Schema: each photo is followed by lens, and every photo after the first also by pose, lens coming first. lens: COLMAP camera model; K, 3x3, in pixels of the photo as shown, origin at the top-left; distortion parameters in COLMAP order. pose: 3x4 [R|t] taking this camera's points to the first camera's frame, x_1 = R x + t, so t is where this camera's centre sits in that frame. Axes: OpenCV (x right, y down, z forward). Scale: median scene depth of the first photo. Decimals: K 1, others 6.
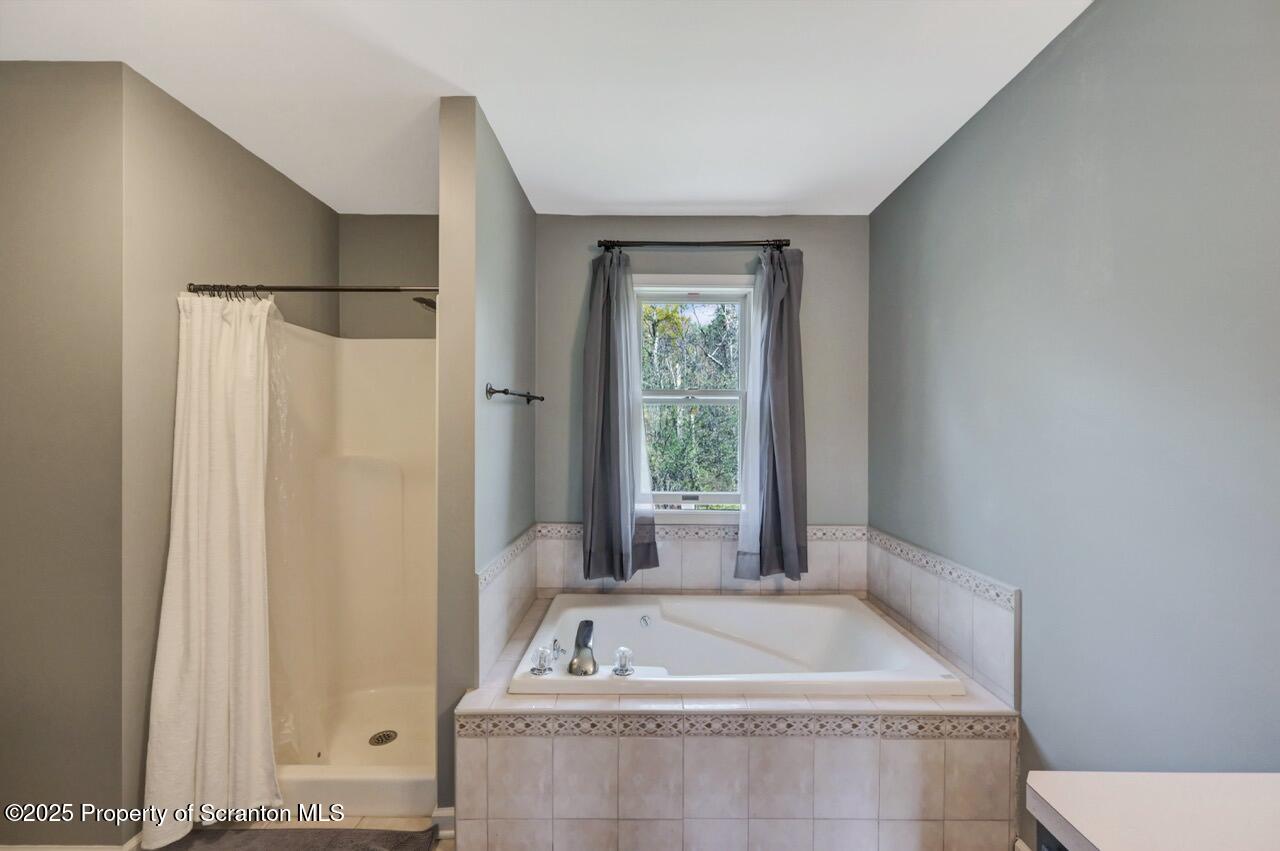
lens RADIAL K [[509.6, 0, 639.5], [0, 509.6, 422.3], [0, 0, 1]] dist [-0.001452, -0.000018]
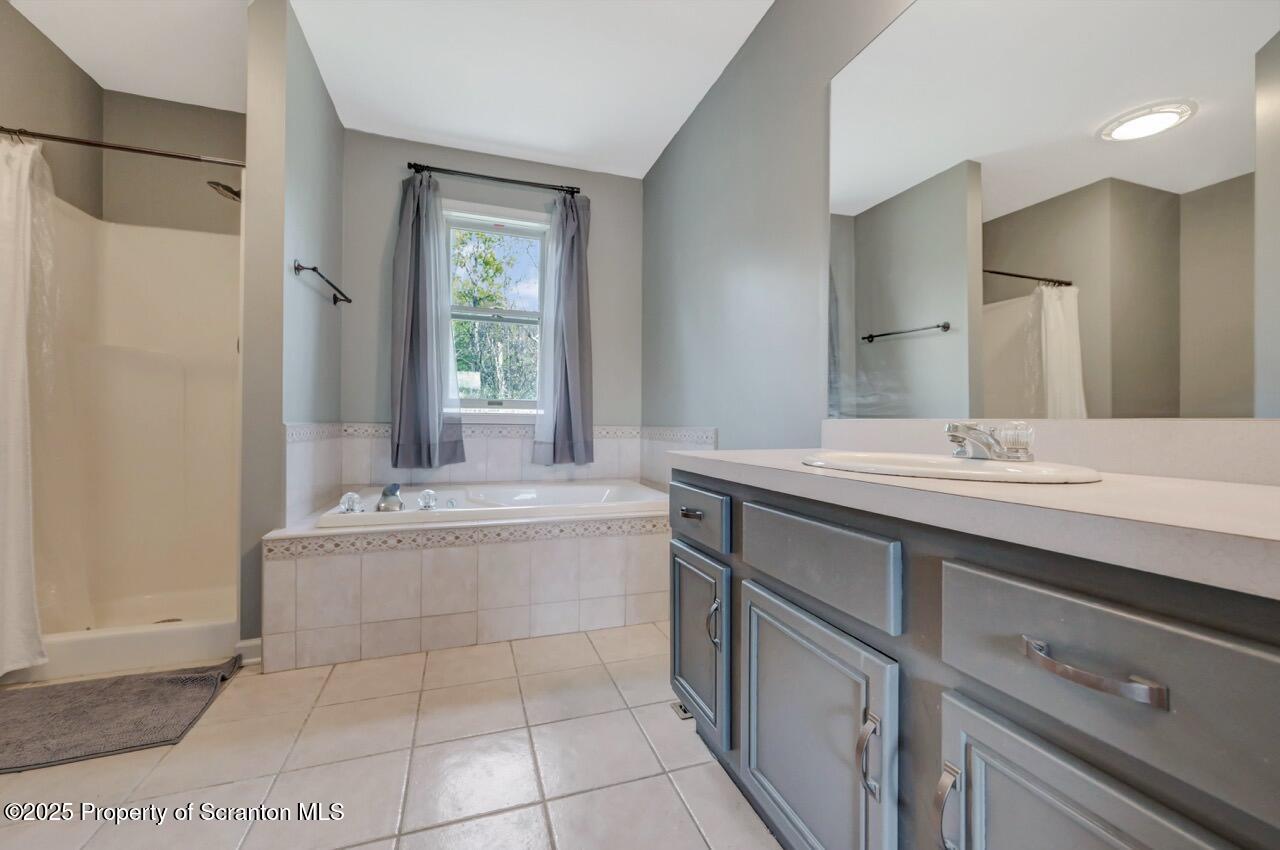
lens RADIAL K [[516.2, 0, 643.3], [0, 516.2, 415.2], [0, 0, 1]] dist [-0.000772, 0.000181]
pose [[0.942265, 0.005867, 0.334817, 0.027320], [-0.005306, 0.999983, -0.002588, 0.190199], [-0.334826, 0.000662, 0.942280, -0.218615]]
